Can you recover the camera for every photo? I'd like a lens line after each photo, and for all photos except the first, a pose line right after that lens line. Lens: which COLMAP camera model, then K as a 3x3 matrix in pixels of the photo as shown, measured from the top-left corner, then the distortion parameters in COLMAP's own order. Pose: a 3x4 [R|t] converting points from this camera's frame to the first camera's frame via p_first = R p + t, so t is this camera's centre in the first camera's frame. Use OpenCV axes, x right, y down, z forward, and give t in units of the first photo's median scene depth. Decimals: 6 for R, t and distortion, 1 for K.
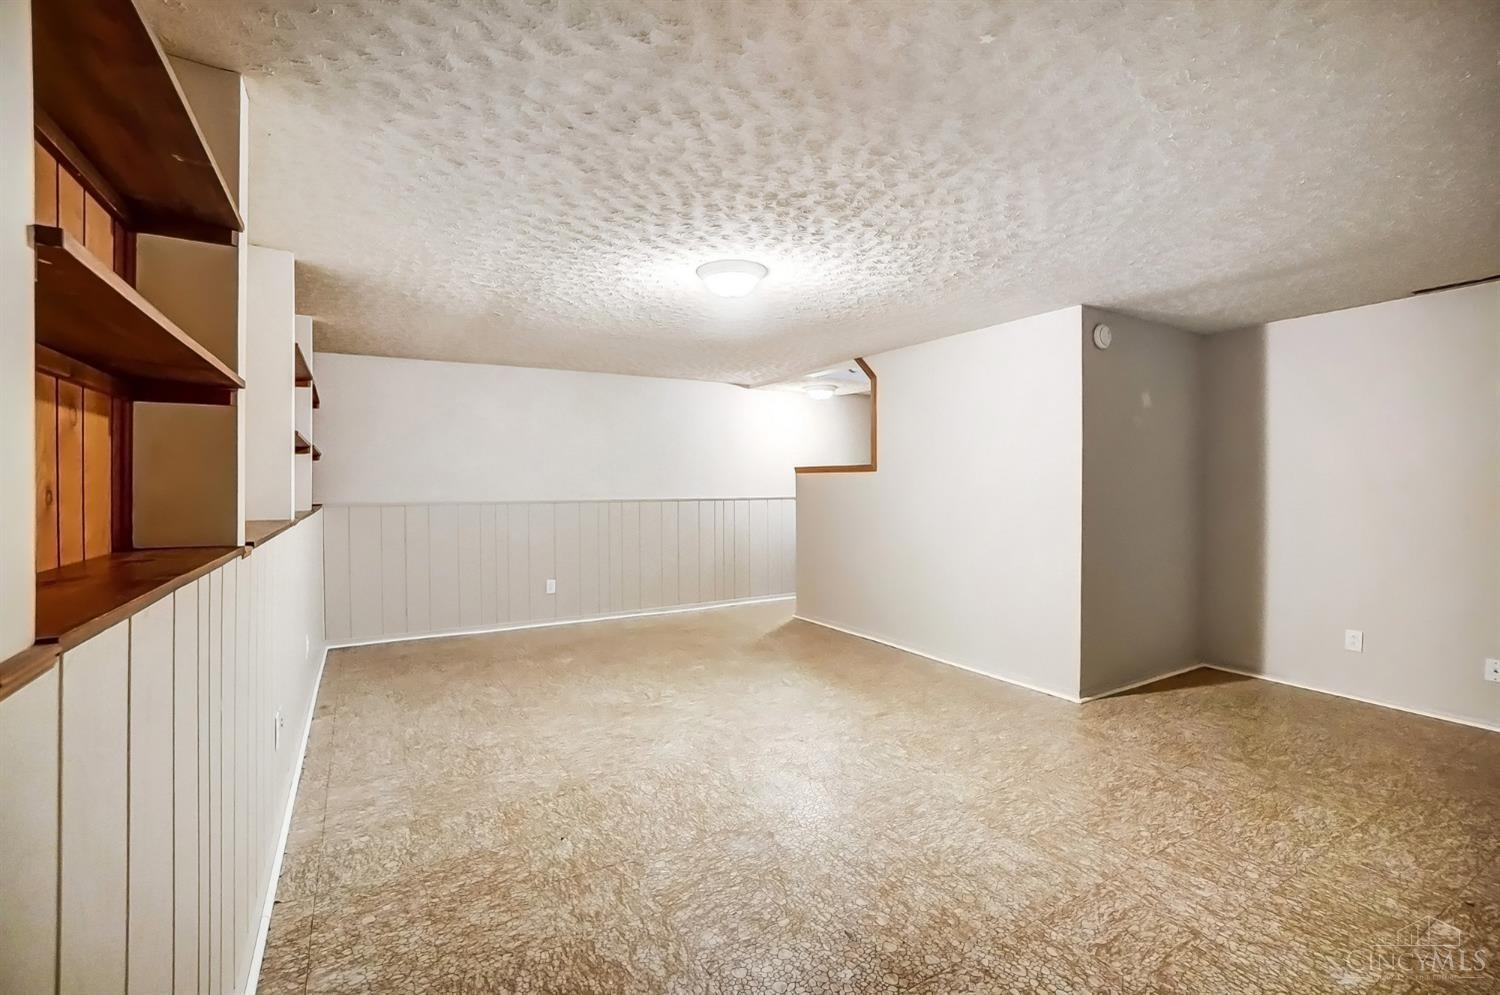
lens RADIAL K [[657.8, 0, 739.4], [0, 657.8, 493.0], [0, 0, 1]] dist [-0.001332, -0.000664]
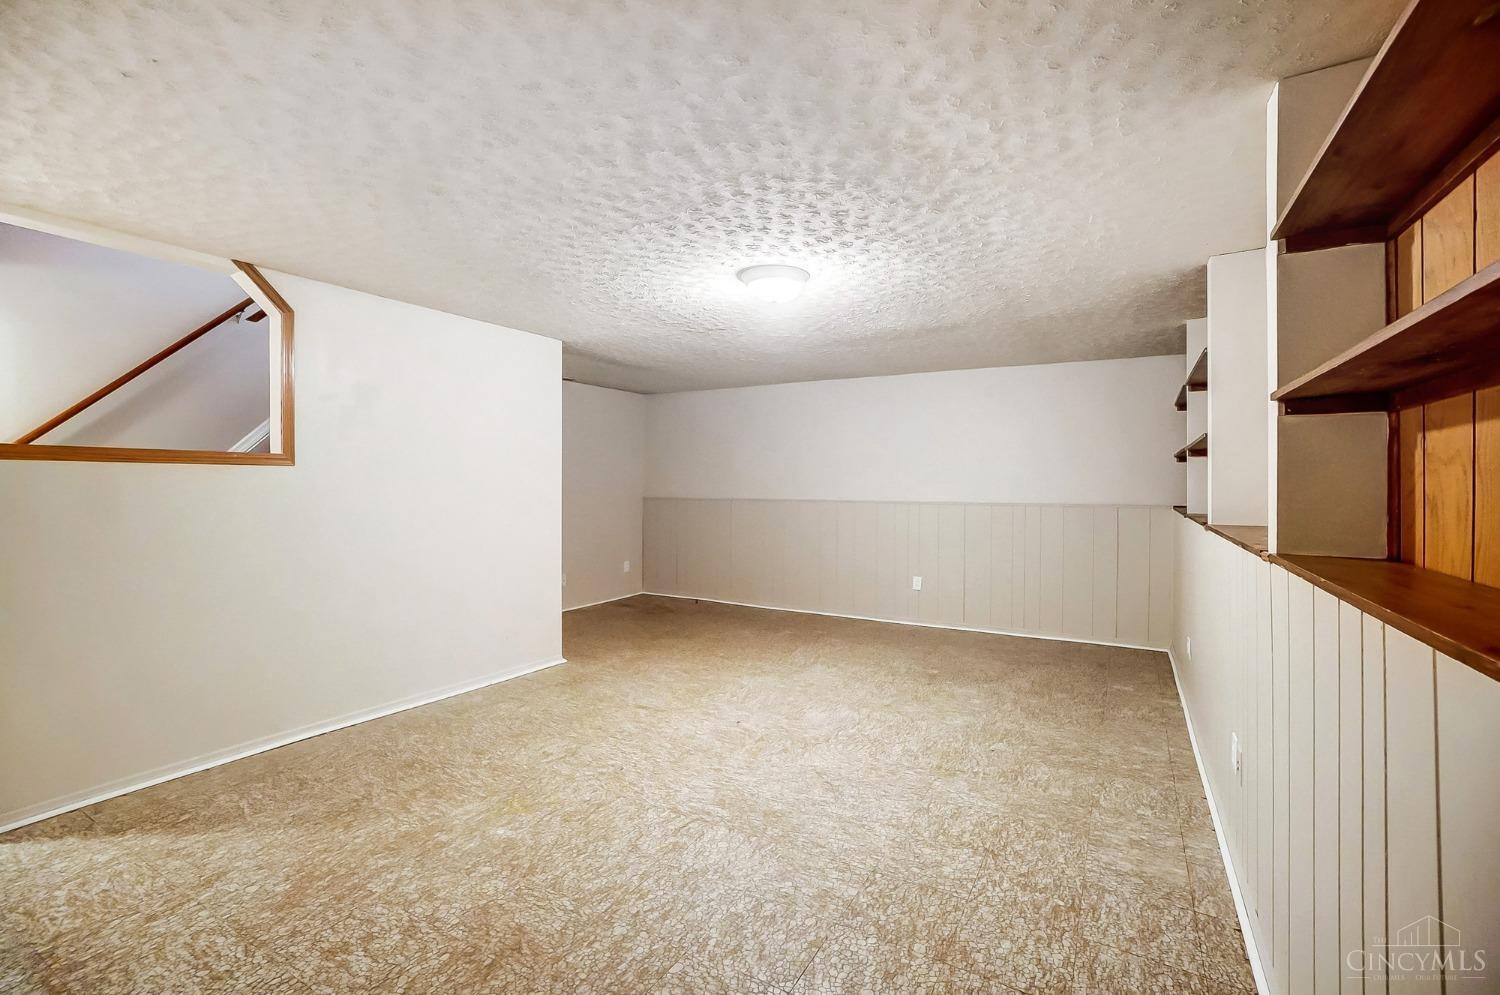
lens RADIAL K [[657.8, 0, 736.8], [0, 657.8, 492.2], [0, 0, 1]] dist [-0.001332, -0.000664]
pose [[-0.488379, -0.005012, 0.872617, -1.014550], [0.001328, 0.999978, 0.006487, -0.021250], [-0.872631, 0.004327, -0.488362, 1.799232]]
